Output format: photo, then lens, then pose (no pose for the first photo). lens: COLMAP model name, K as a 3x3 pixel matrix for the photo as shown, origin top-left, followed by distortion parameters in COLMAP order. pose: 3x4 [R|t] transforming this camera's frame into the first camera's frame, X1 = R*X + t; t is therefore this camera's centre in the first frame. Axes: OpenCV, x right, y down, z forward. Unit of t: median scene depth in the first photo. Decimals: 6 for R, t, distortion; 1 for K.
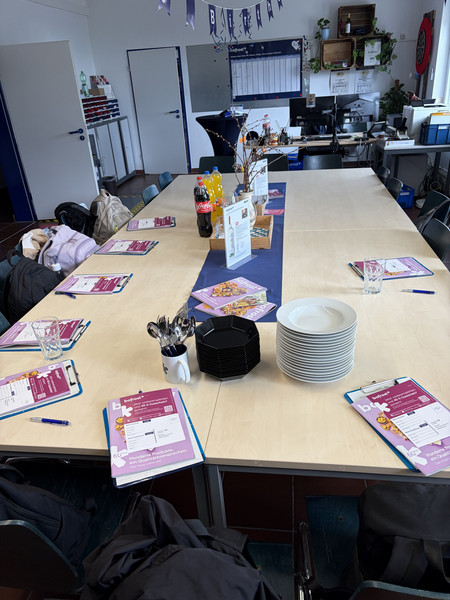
lens RADIAL K [[457.6, 0, 226.6], [0, 457.6, 302.2], [0, 0, 1]] dist [0.014648, -0.004231]
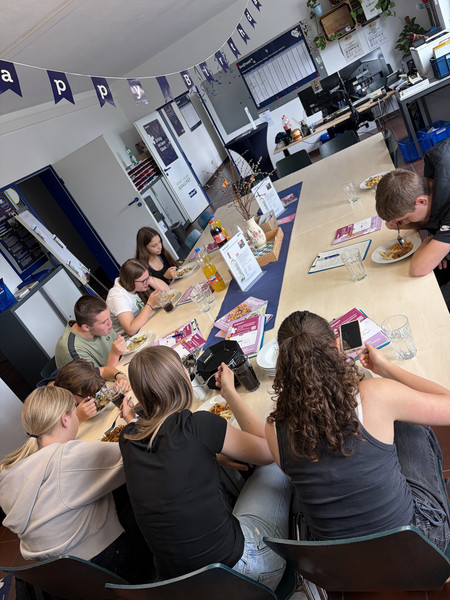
lens RADIAL K [[457.6, 0, 223.8], [0, 457.6, 298.9], [0, 0, 1]] dist [0.014648, -0.004231]
pose [[0.905899, -0.325070, -0.271434, 0.115491], [0.325620, 0.944460, -0.044346, -0.007293], [0.270775, -0.048211, 0.961435, -0.075719]]
